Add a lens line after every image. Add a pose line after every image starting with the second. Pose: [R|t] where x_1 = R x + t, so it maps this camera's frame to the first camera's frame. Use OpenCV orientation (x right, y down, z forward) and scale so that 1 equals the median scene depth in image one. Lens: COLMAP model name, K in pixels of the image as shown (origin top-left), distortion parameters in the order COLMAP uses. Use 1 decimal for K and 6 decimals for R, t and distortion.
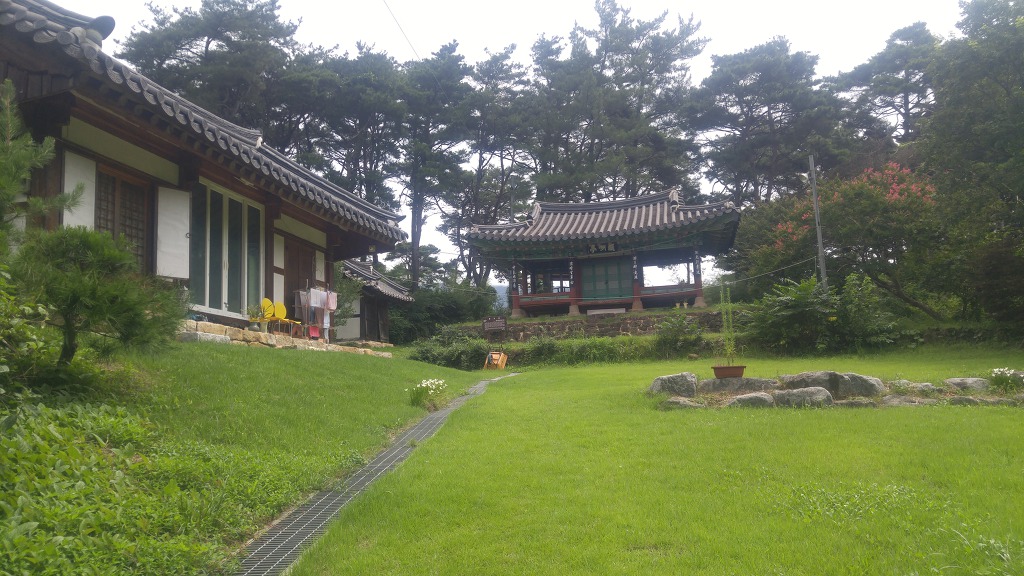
lens RADIAL K [[764.1, 0, 512.0], [0, 764.1, 288.0], [0, 0, 1]] dist [0.049679, -0.001869]
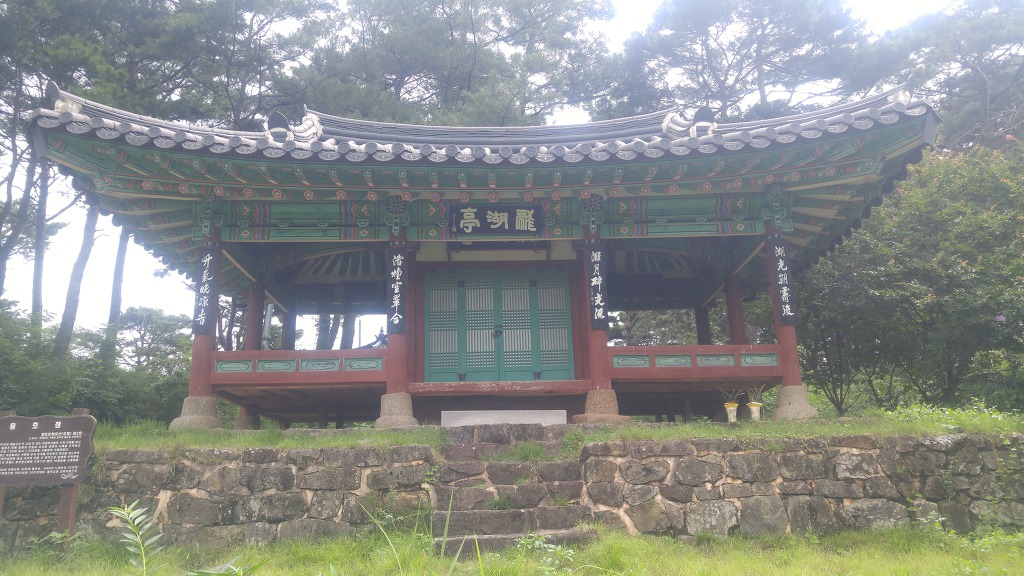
lens RADIAL K [[764.1, 0, 512.0], [0, 764.1, 288.0], [0, 0, 1]] dist [0.049679, -0.001869]
pose [[0.969419, 0.087519, 0.229276, 0.052263], [-0.052848, 0.986778, -0.153222, 0.025995], [-0.239654, 0.136420, 0.961226, 0.698214]]
